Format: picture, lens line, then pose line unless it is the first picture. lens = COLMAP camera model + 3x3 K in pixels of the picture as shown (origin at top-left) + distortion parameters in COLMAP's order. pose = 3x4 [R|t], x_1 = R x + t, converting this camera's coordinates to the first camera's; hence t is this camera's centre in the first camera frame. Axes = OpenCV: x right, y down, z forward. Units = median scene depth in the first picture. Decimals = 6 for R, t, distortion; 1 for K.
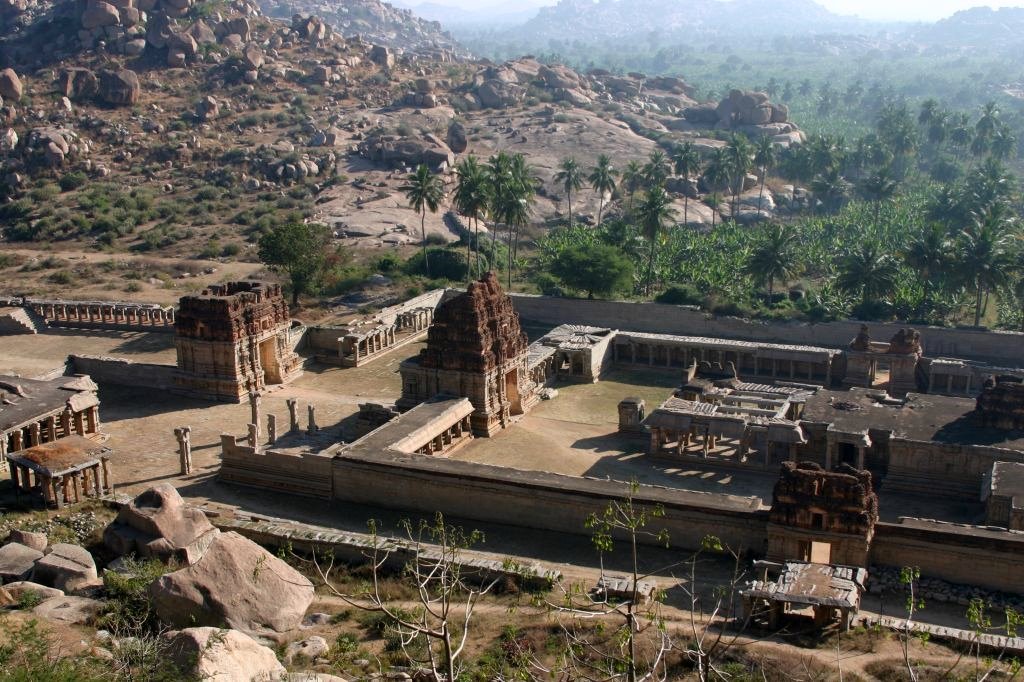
lens RADIAL K [[1307.9, 0, 515.6], [0, 1307.9, 342.8], [0, 0, 1]] dist [-0.150156, 0.000000]
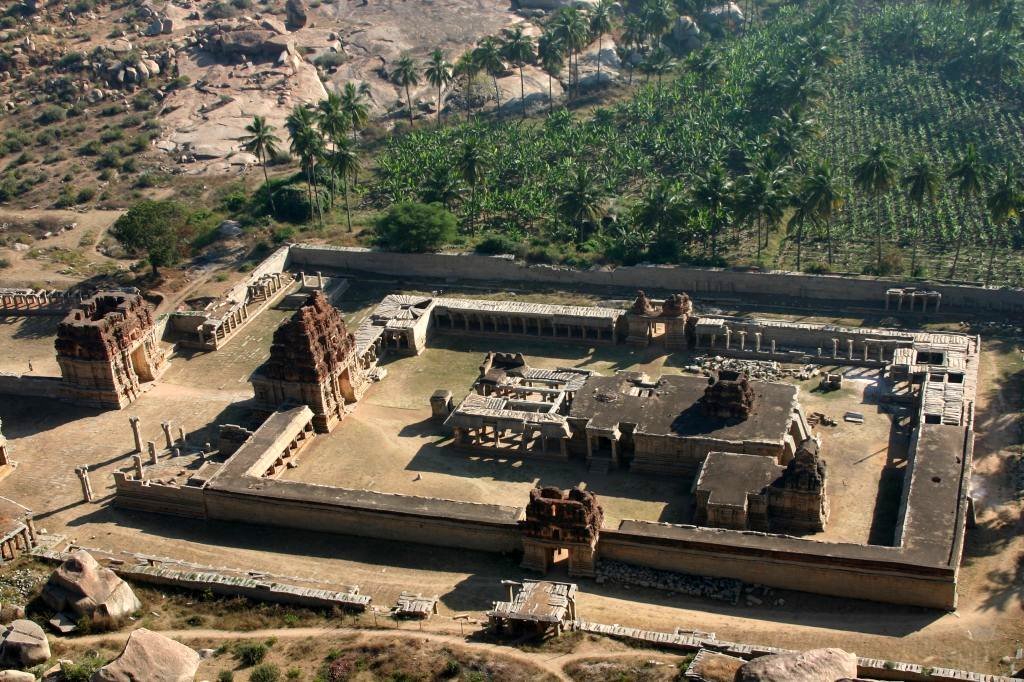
lens RADIAL K [[1511.7, 0, 509.6], [0, 1511.7, 340.1], [0, 0, 1]] dist [-0.095086, 0.000000]
pose [[0.994523, -0.093853, 0.045987, 0.083821], [0.083381, 0.977786, 0.192307, -0.248524], [-0.063014, -0.187419, 0.980257, -0.356256]]
